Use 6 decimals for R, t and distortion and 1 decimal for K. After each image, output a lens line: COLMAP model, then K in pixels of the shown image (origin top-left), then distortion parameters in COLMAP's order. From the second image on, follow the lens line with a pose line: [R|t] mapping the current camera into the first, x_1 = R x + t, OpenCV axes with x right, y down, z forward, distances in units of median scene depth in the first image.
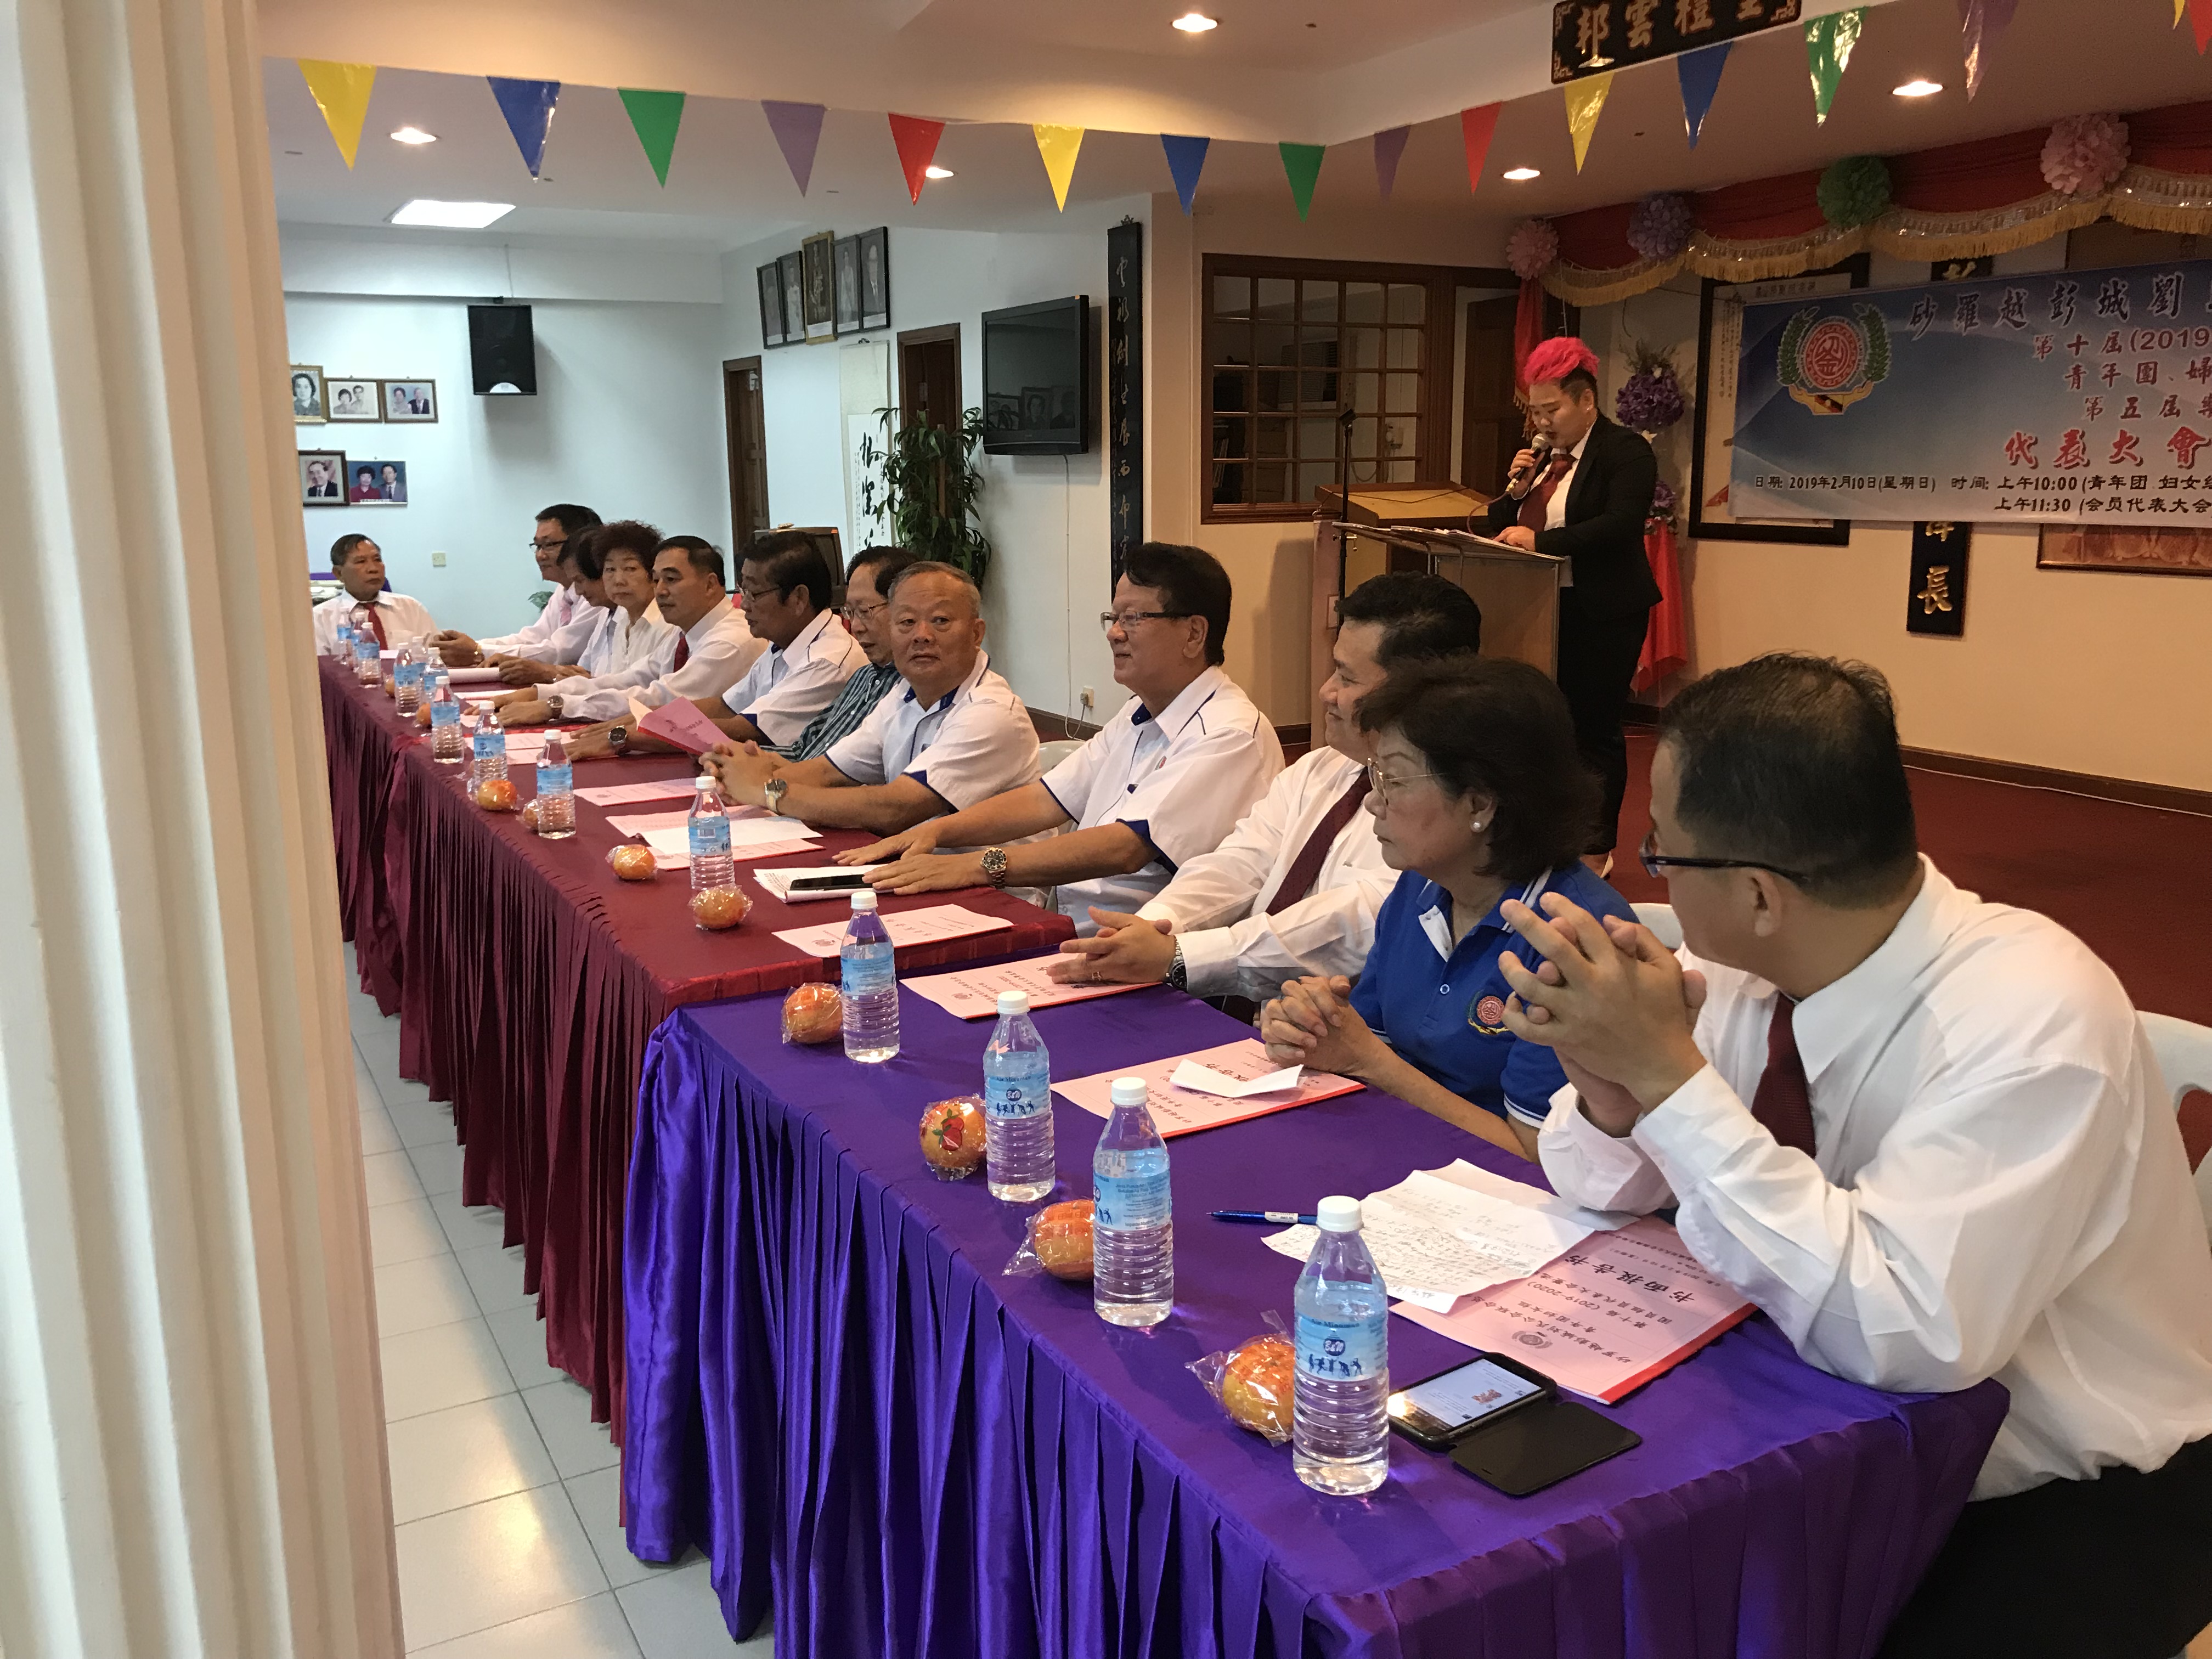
lens RADIAL K [[1813.5, 0, 1086.8], [0, 1813.5, 812.3], [0, 0, 1]] dist [0.028048, -0.024043]
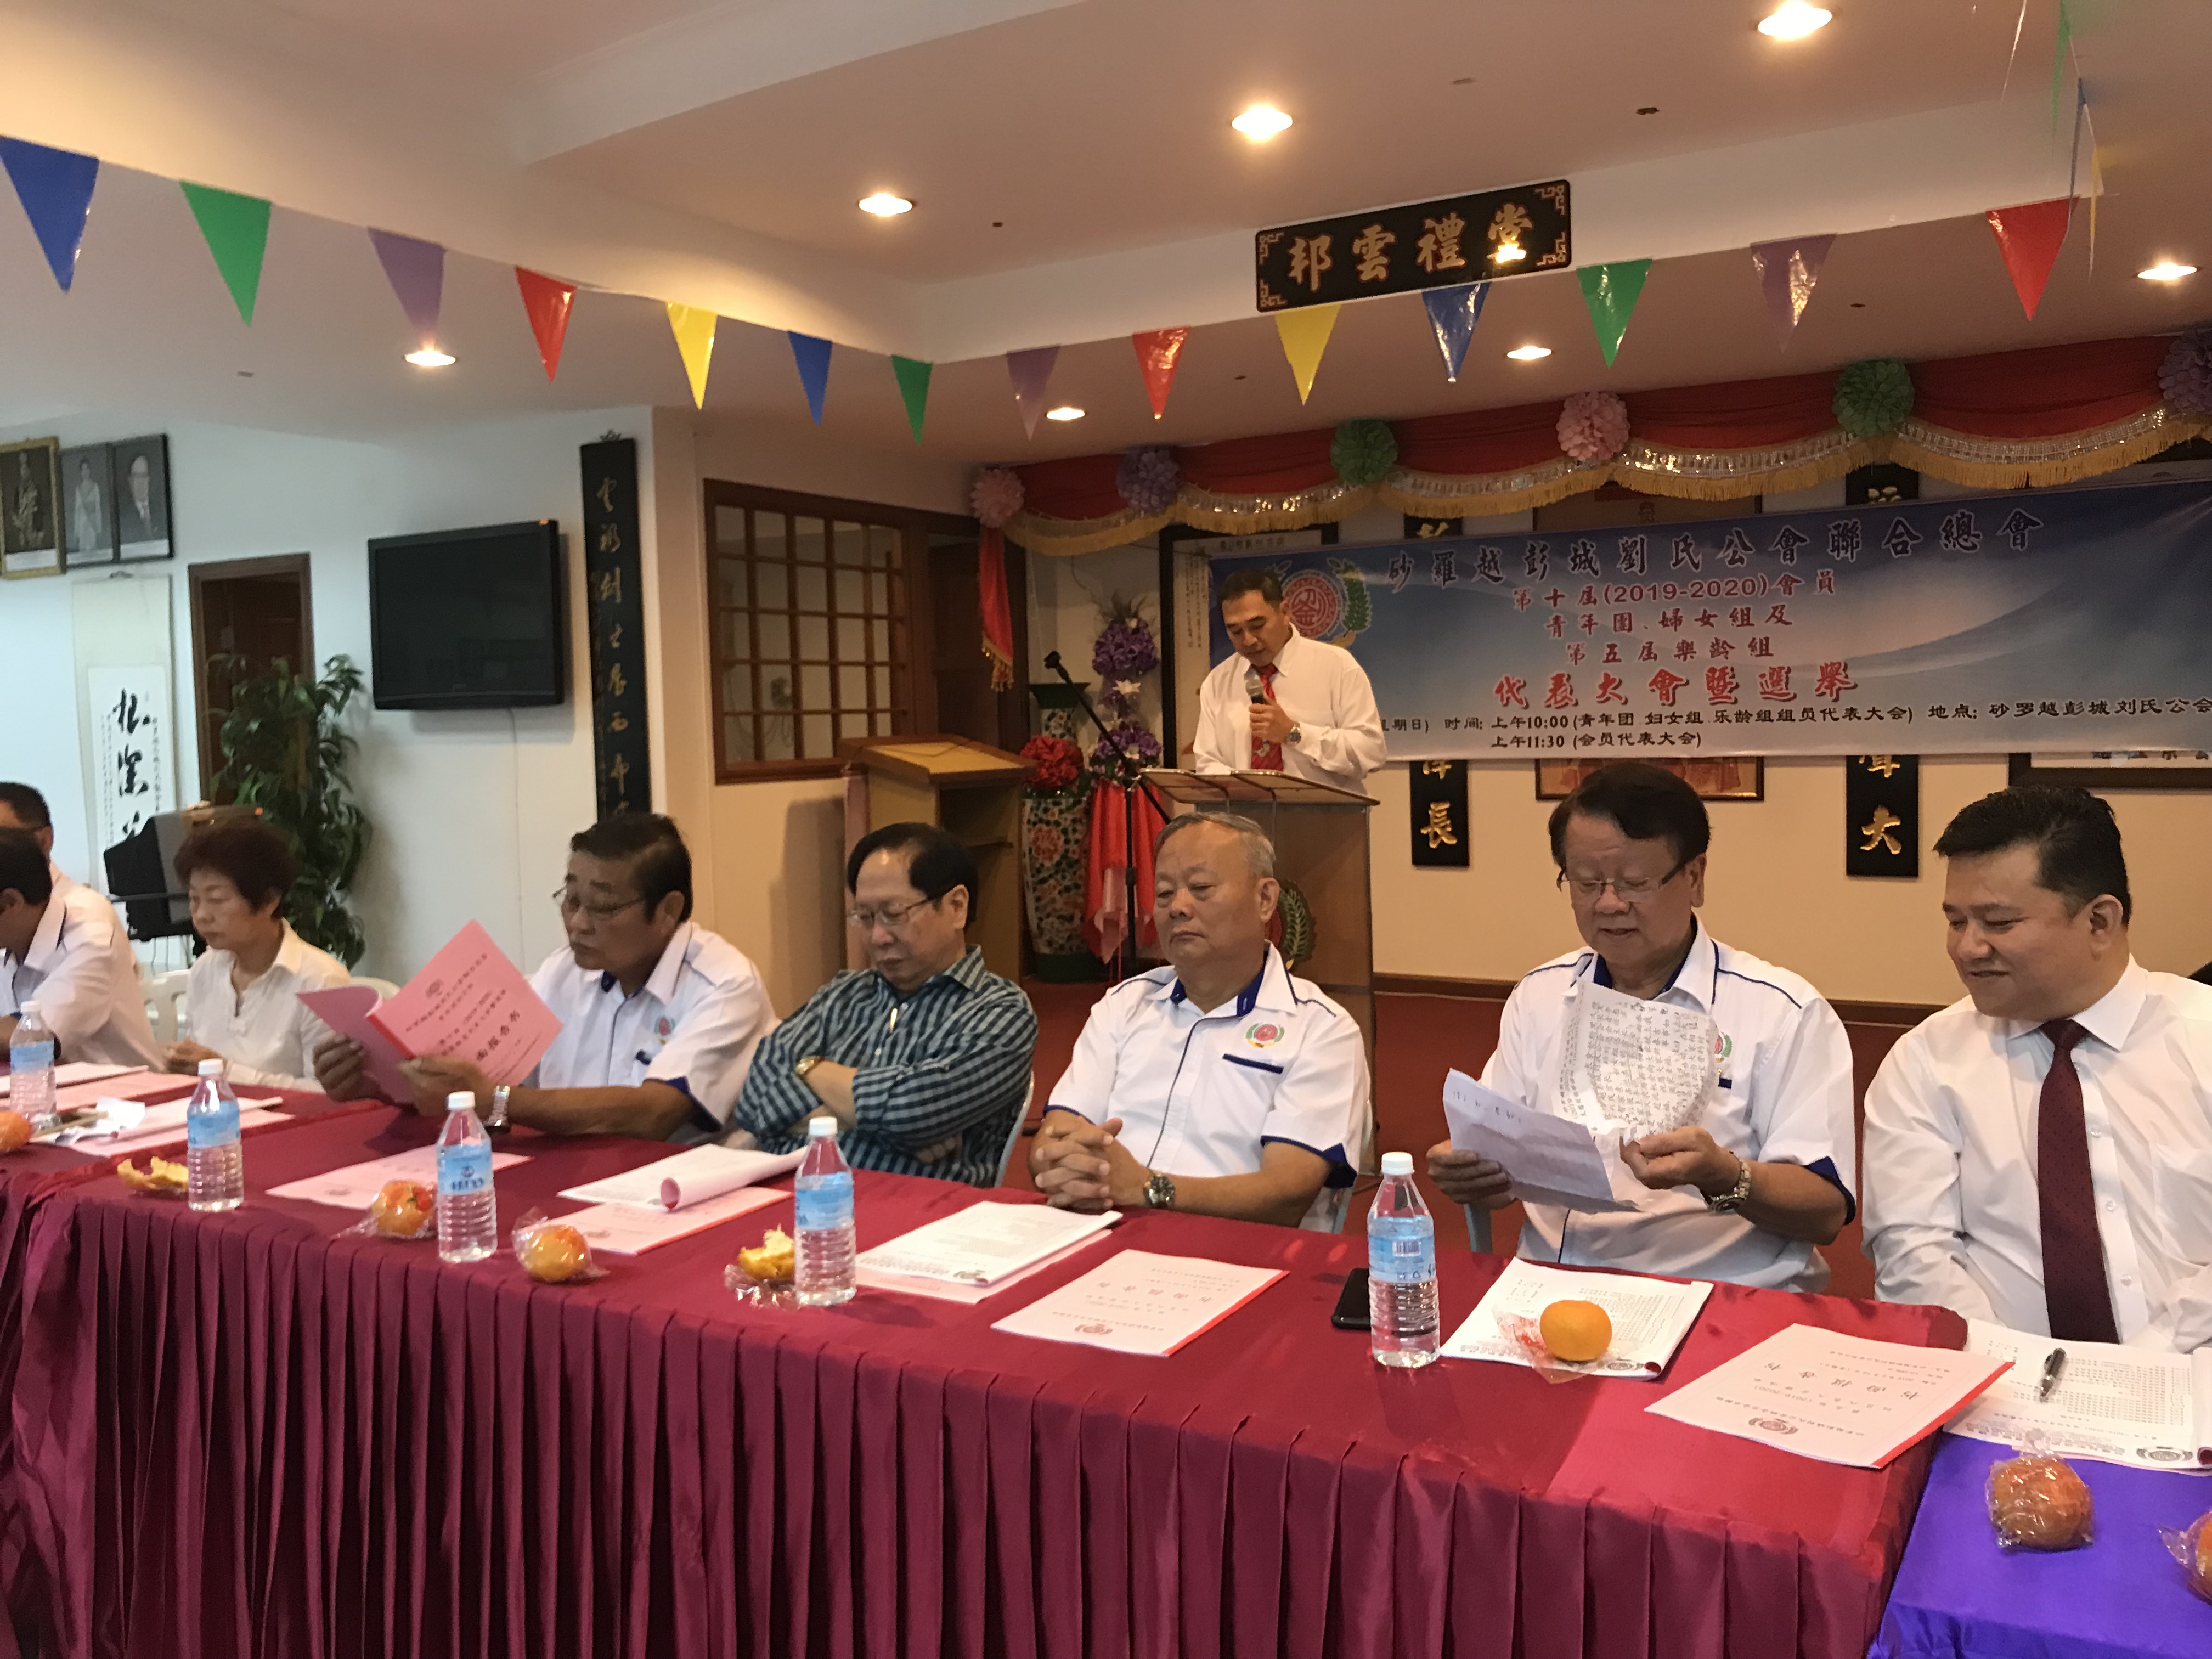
lens RADIAL K [[1813.5, 0, 1091.9], [0, 1813.5, 829.6], [0, 0, 1]] dist [0.028048, -0.024043]
pose [[0.863577, -0.044385, 0.502260, -0.251005], [0.112302, 0.988028, -0.105778, -0.033006], [-0.491552, 0.147752, 0.858223, 0.214992]]
